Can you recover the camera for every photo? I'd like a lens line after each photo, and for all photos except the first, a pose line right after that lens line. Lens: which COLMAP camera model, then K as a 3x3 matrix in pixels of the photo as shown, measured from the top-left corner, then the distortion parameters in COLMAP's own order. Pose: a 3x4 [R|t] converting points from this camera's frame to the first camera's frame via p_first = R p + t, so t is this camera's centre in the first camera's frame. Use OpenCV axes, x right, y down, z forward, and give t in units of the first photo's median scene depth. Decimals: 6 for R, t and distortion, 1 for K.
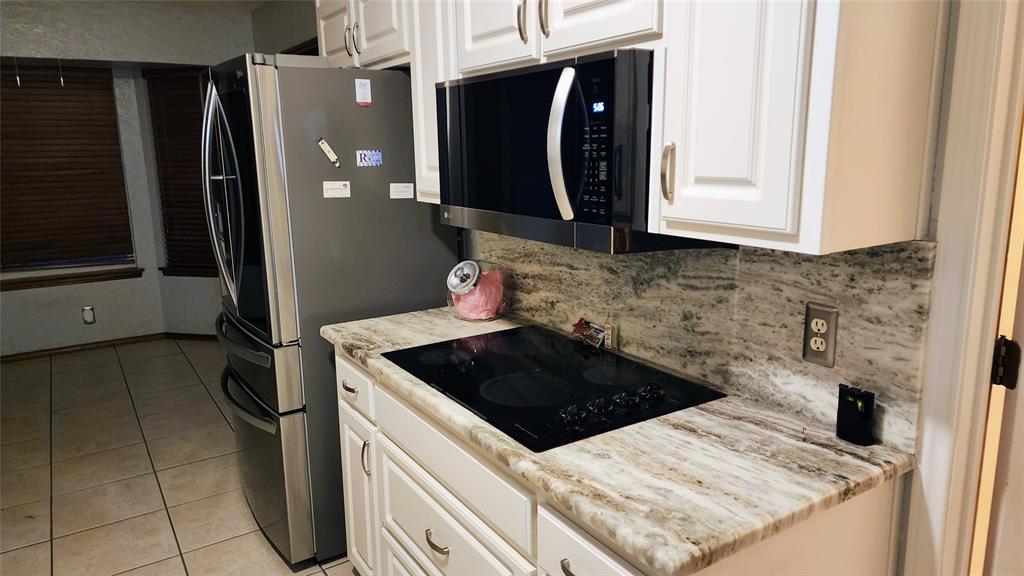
lens RADIAL K [[690.6, 0, 512.8], [0, 690.6, 287.3], [0, 0, 1]] dist [0.068109, -0.062223]
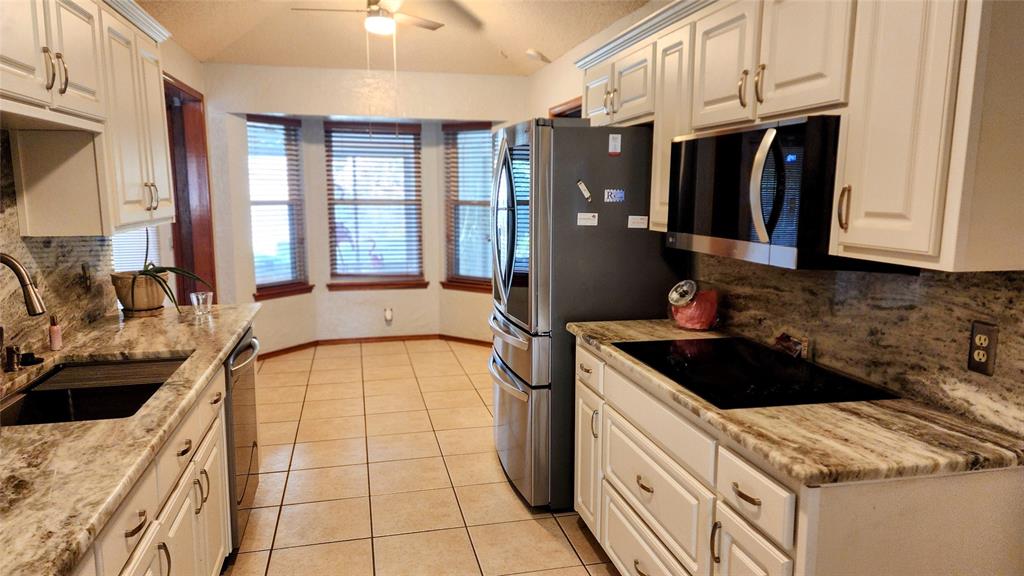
lens RADIAL K [[690.6, 0, 508.5], [0, 690.6, 291.3], [0, 0, 1]] dist [0.068109, -0.062223]
pose [[0.940262, 0.068013, -0.333588, 0.068265], [-0.085274, 0.995657, -0.037357, 0.078901], [0.329599, 0.063572, 0.941978, -0.370011]]
